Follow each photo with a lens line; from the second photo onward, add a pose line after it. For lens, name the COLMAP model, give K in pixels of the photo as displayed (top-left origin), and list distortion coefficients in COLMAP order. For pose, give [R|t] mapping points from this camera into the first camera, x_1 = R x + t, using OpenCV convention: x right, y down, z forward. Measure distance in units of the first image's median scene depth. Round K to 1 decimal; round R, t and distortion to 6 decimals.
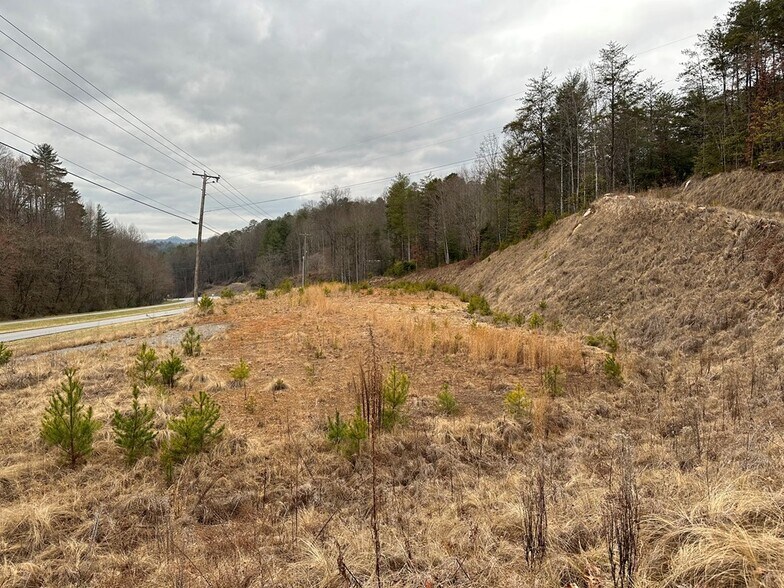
lens RADIAL K [[542.9, 0, 432.8], [0, 542.9, 298.4], [0, 0, 1]] dist [0.005842, -0.014311]
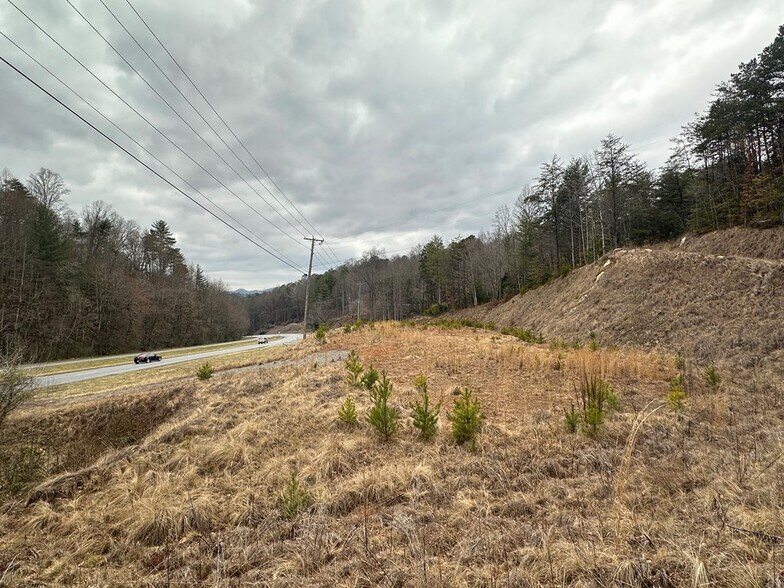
lens RADIAL K [[433.3, 0, 385.2], [0, 433.3, 302.2], [0, 0, 1]] dist [-0.012180, 0.000681]
pose [[0.998606, -0.009954, -0.051828, -0.161663], [0.005636, 0.996551, -0.082794, 0.012885], [0.052473, 0.082387, 0.995218, -0.025563]]
